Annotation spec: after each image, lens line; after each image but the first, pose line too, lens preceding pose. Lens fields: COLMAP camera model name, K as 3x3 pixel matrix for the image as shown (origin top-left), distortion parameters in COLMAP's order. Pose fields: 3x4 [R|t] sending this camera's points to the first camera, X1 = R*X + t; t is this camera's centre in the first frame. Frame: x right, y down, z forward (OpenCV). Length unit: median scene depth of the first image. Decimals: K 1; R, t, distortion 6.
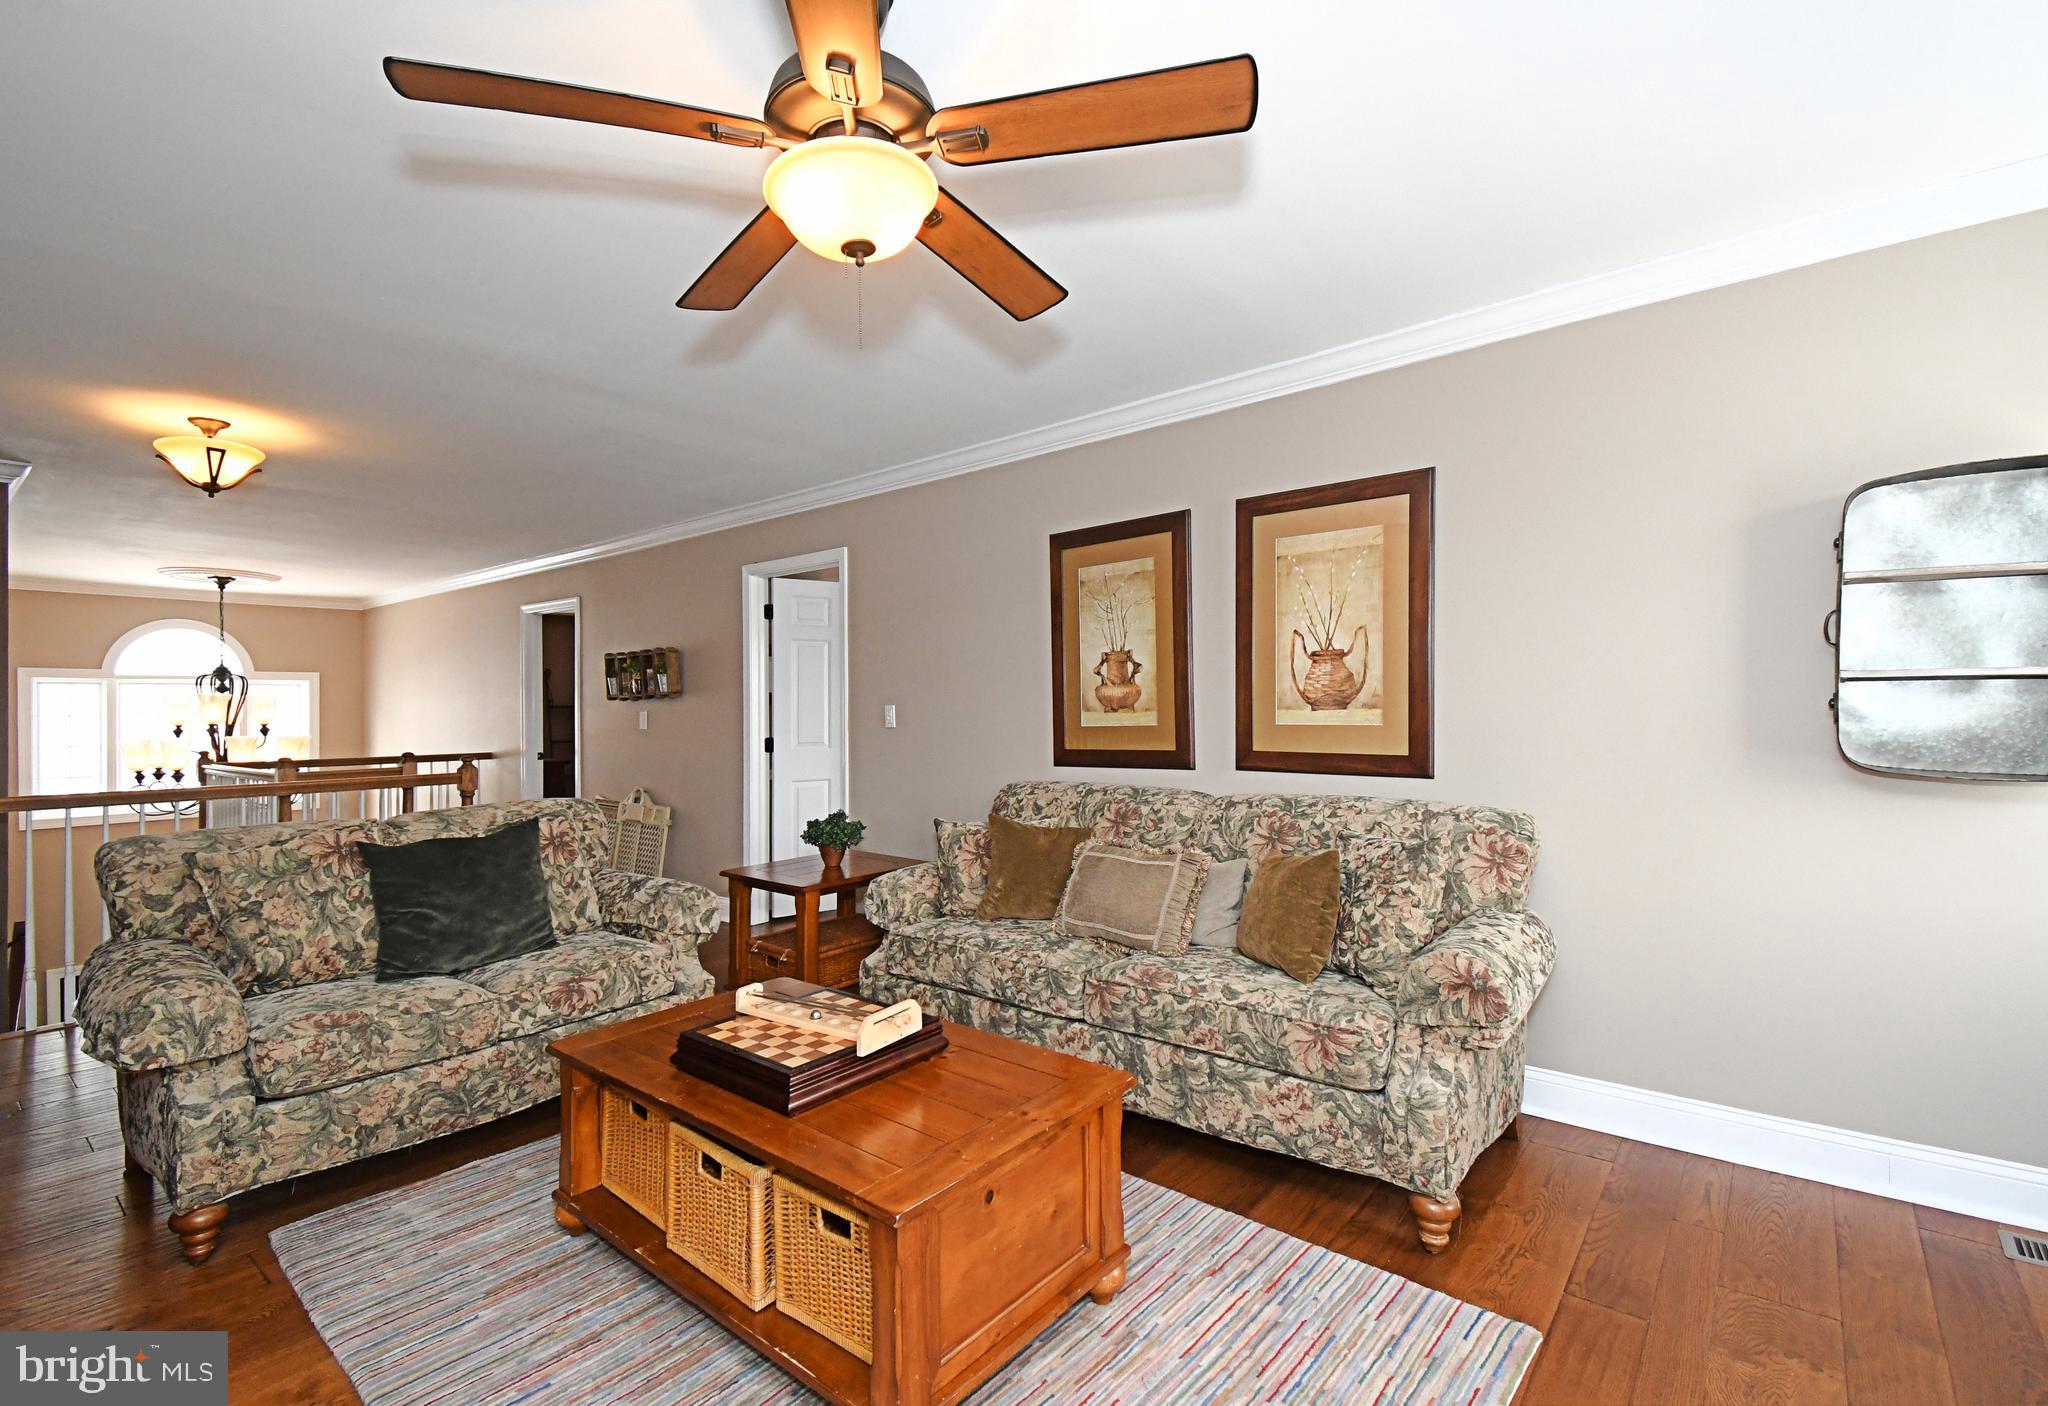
lens RADIAL K [[943.7, 0, 1024.0], [0, 943.7, 703.0], [0, 0, 1]] dist [0.054707, -0.035082]
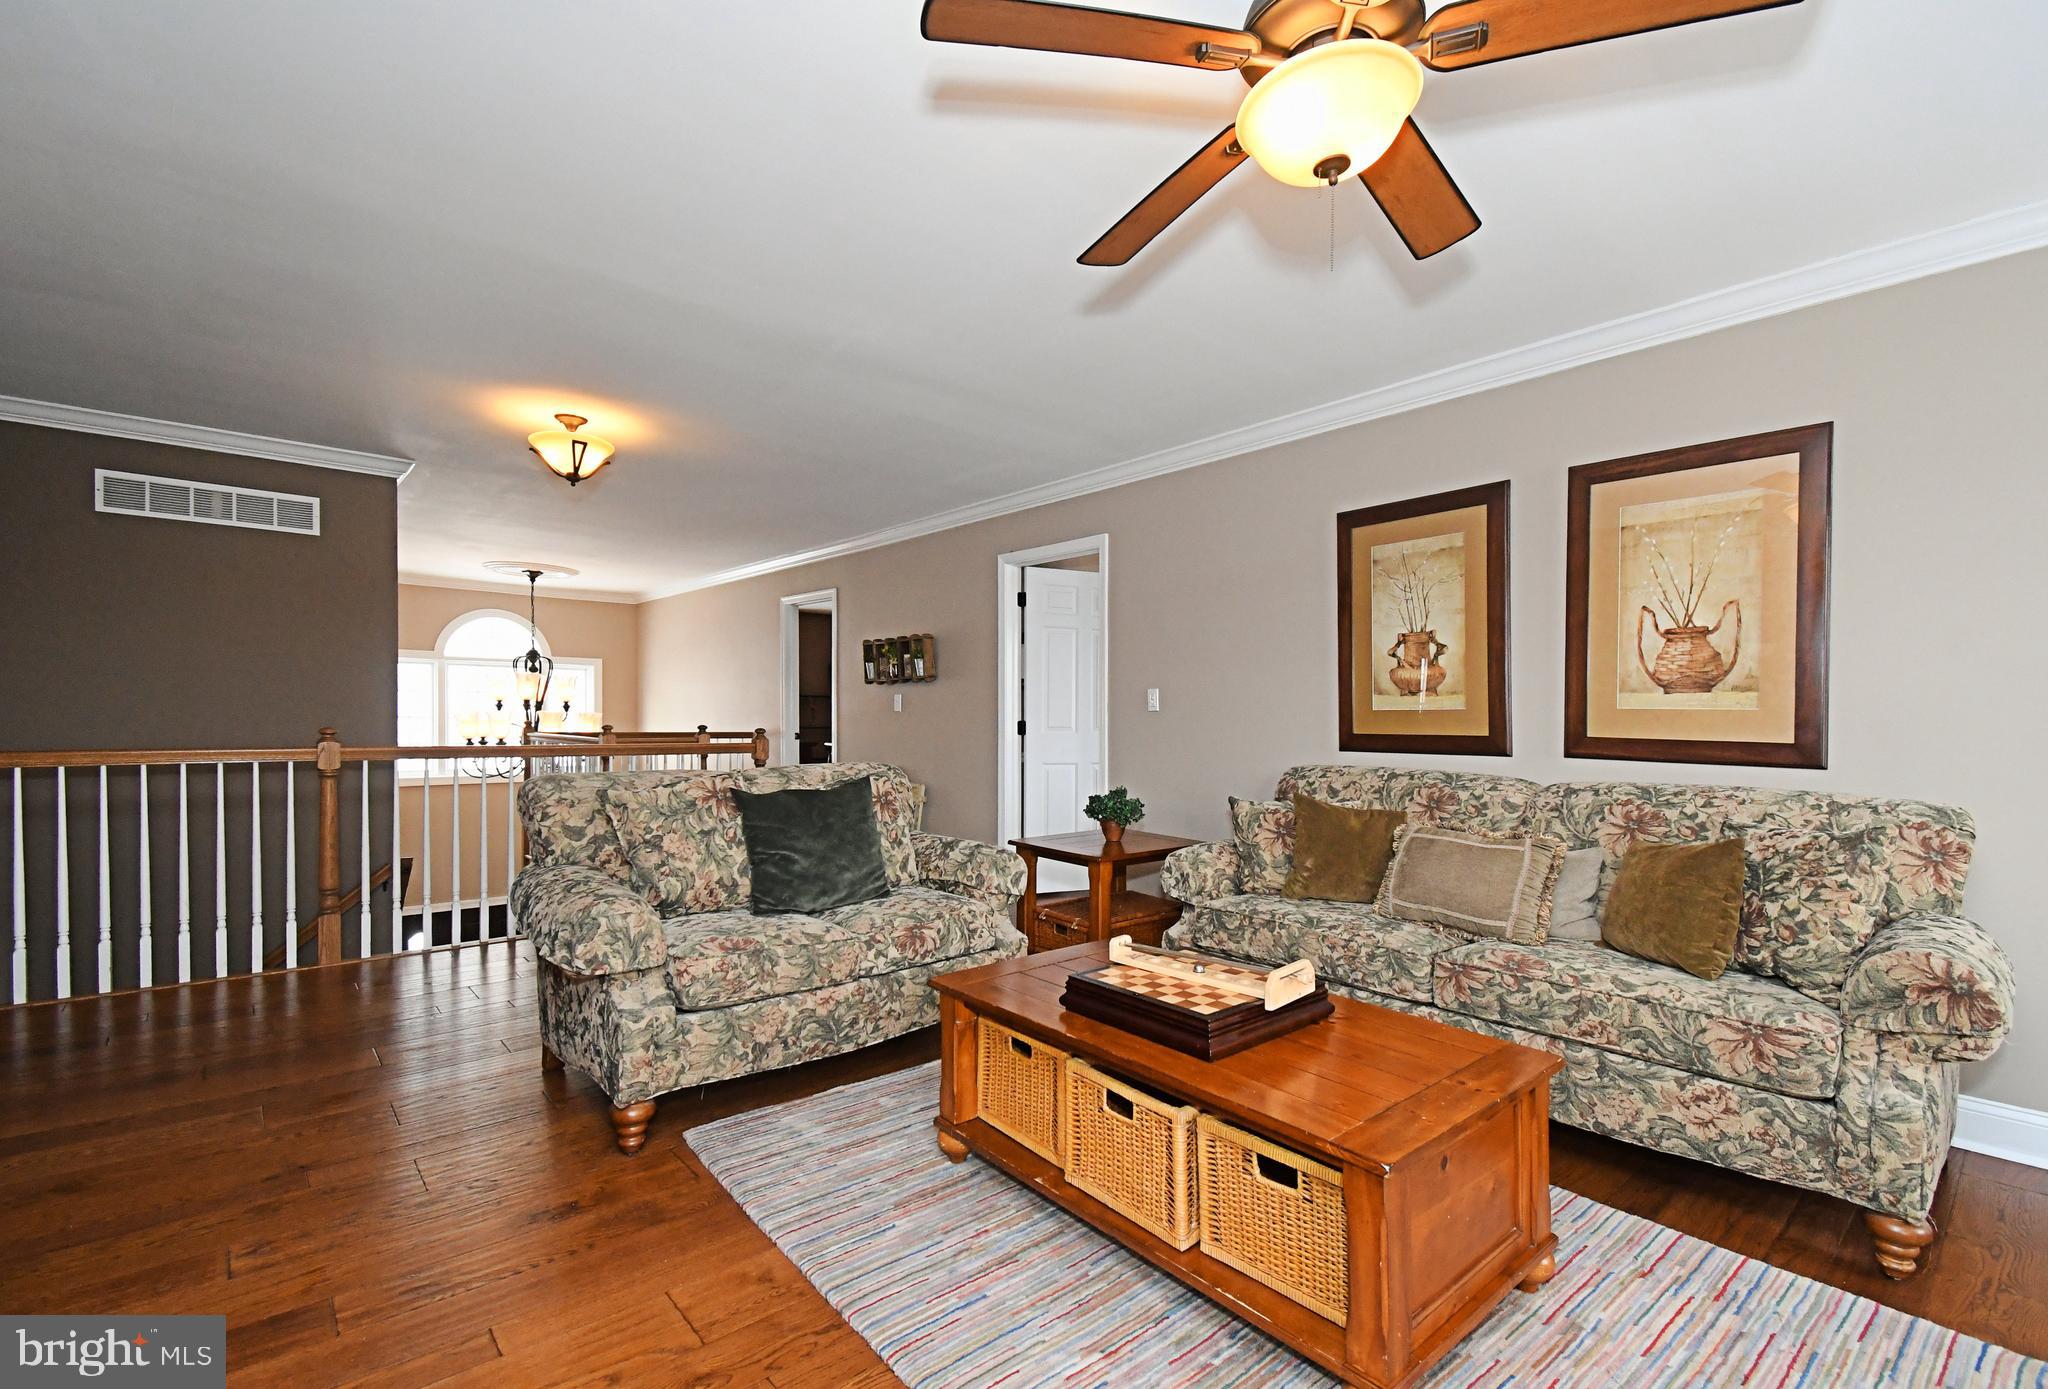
lens RADIAL K [[924.4, 0, 1029.7], [0, 924.4, 723.0], [0, 0, 1]] dist [0.051926, -0.033492]
pose [[0.987055, 0.026232, -0.158221, -0.200126], [-0.024368, 0.999609, 0.013706, 0.049612], [0.158519, -0.009673, 0.987309, 0.009837]]
